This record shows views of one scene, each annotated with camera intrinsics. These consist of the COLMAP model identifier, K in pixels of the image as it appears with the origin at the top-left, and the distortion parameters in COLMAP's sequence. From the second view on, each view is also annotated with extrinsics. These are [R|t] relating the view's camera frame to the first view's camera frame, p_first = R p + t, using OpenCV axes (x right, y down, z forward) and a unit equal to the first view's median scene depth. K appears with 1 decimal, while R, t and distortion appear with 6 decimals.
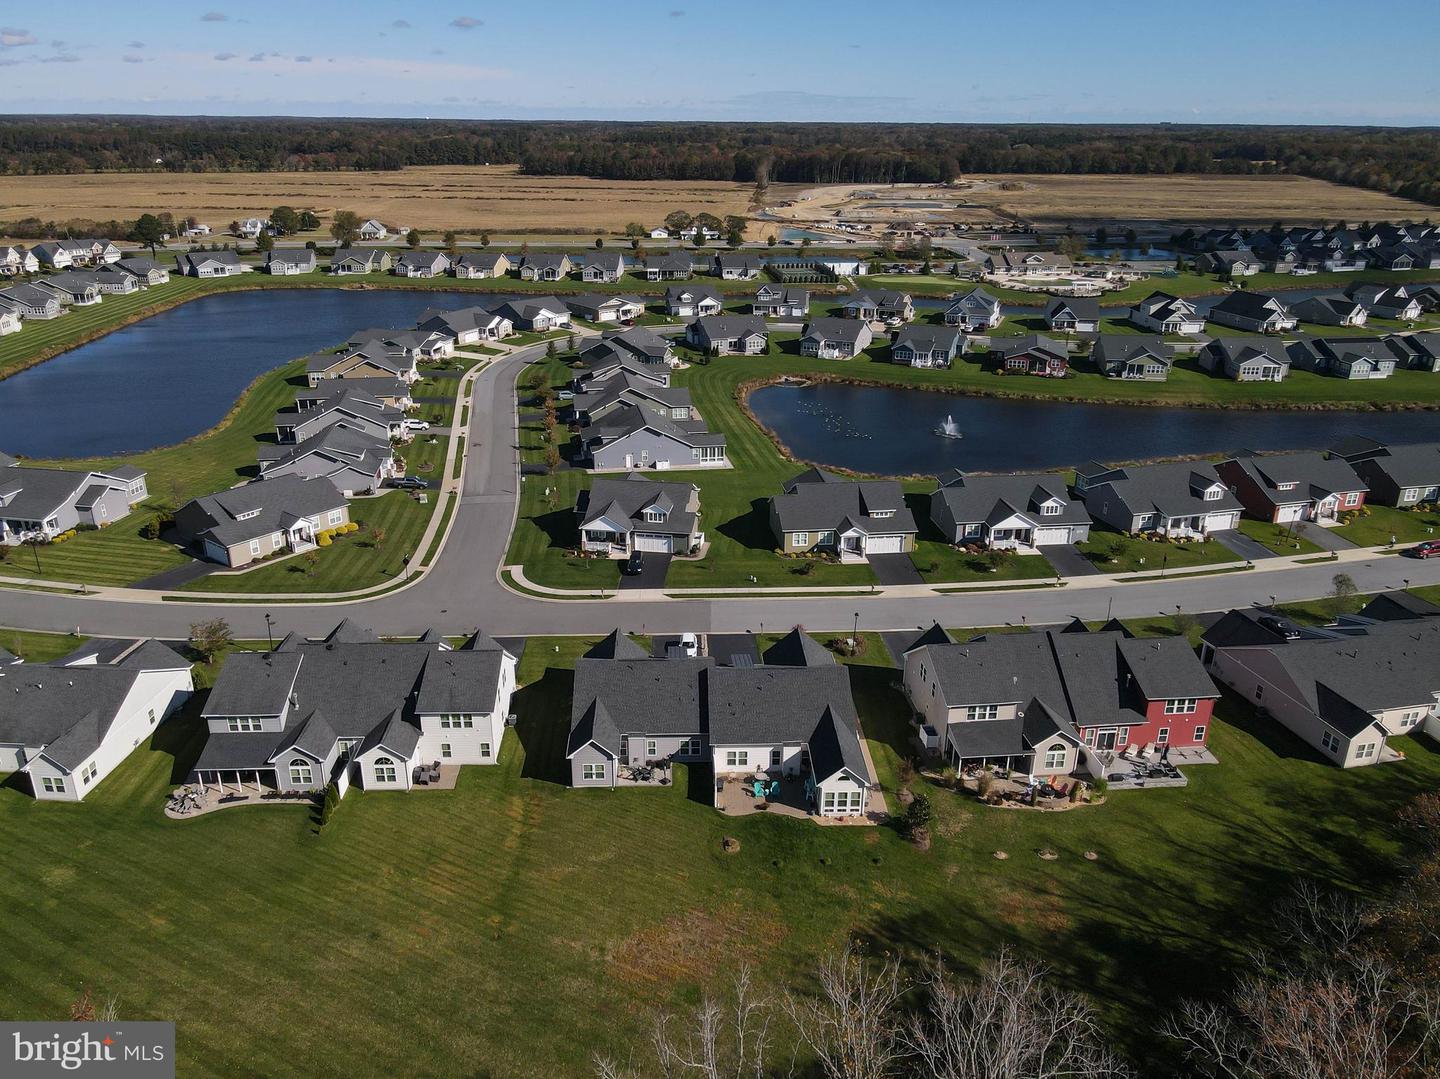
lens RADIAL K [[1098.2, 0, 713.8], [0, 1098.2, 538.9], [0, 0, 1]] dist [0.010428, 0.007045]
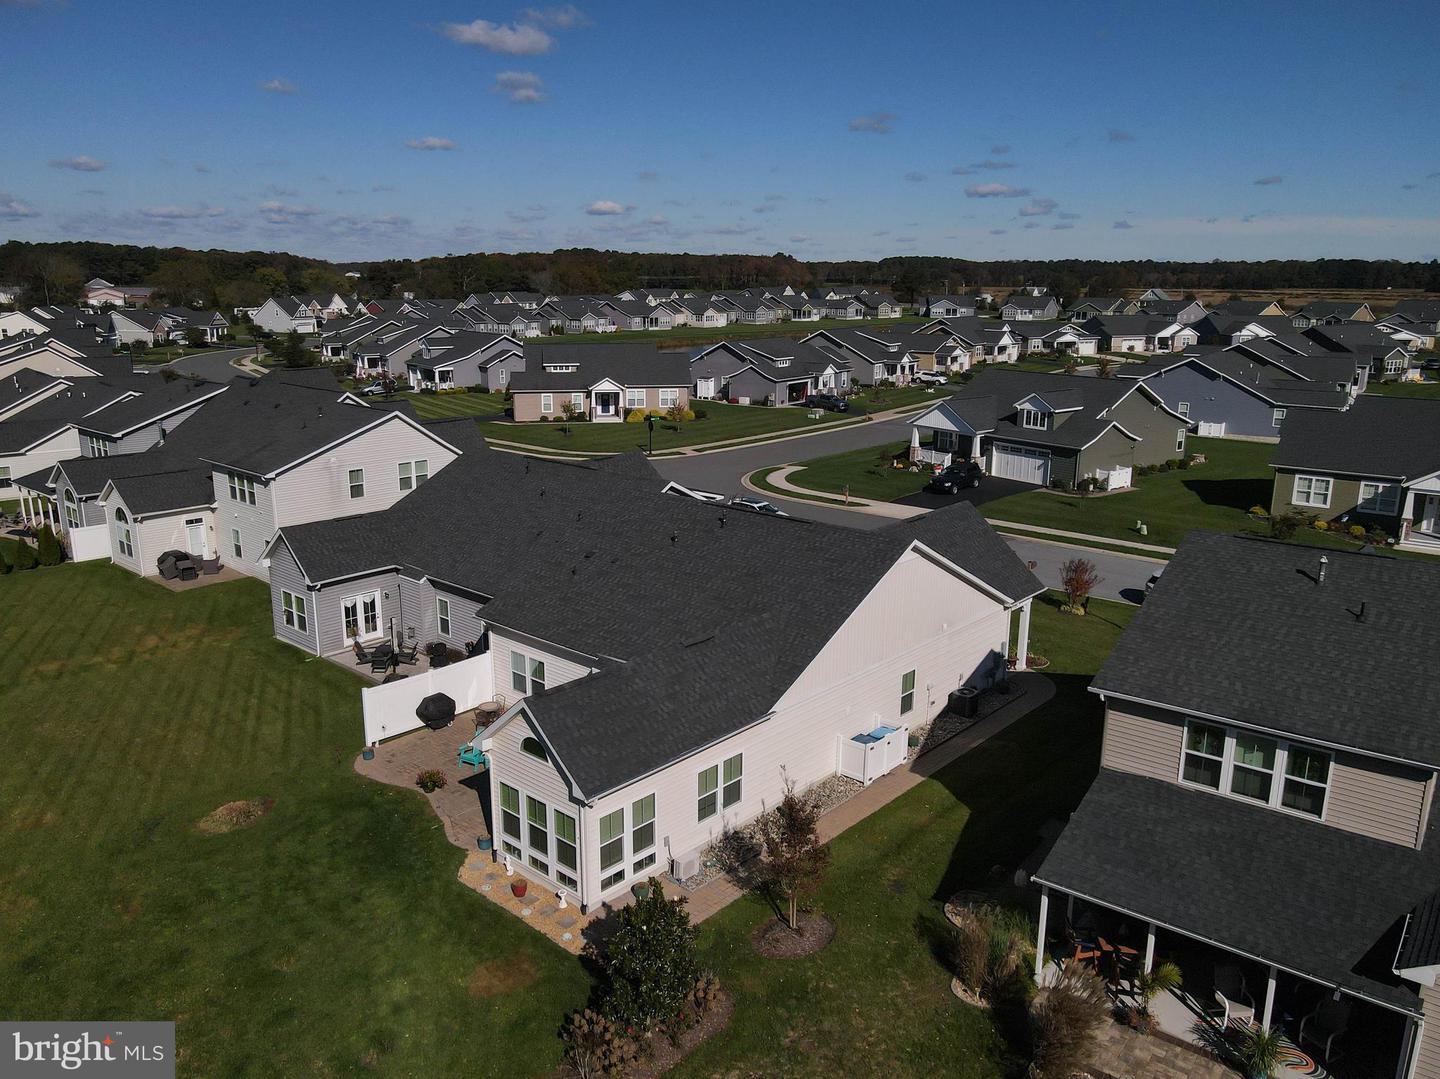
lens RADIAL K [[1098.2, 0, 713.8], [0, 1098.2, 538.9], [0, 0, 1]] dist [0.010428, 0.007045]
pose [[0.714193, 0.159978, -0.681422, 0.321204], [-0.257345, 0.965359, -0.043083, 0.153150], [0.650924, 0.206130, 0.730622, 0.750883]]
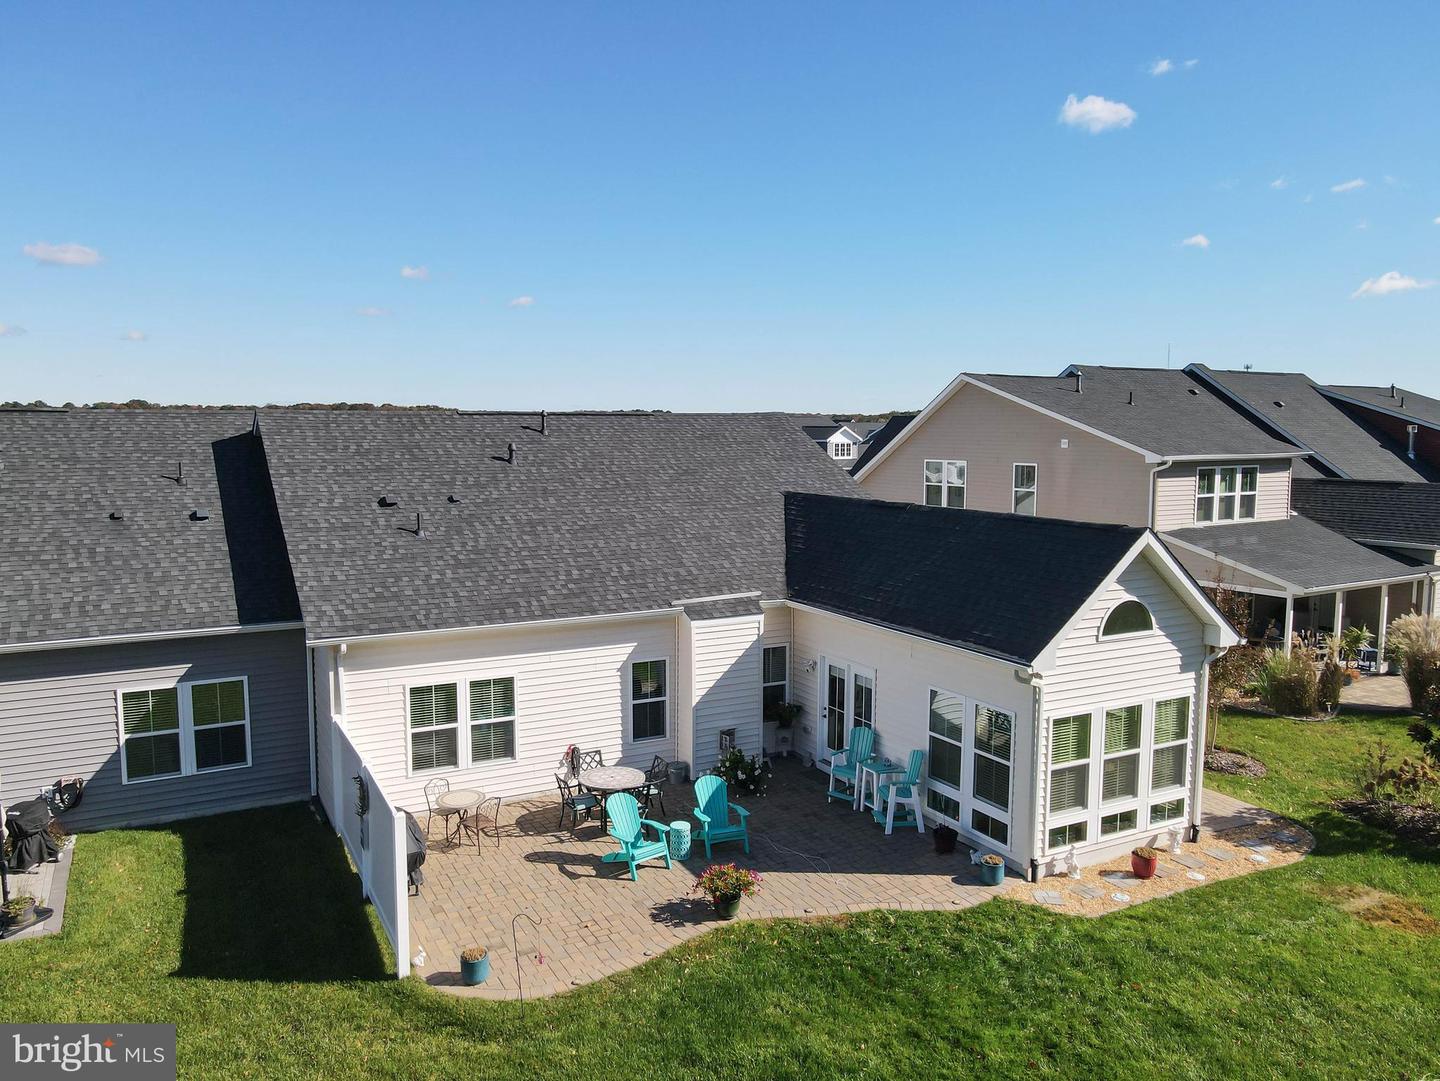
lens RADIAL K [[1098.2, 0, 713.8], [0, 1098.2, 539.9], [0, 0, 1]] dist [0.010428, 0.007045]
pose [[0.901045, -0.059214, 0.429664, -0.019429], [0.170697, 0.959105, -0.225790, 0.219129], [-0.398723, 0.276789, 0.874304, 0.807216]]
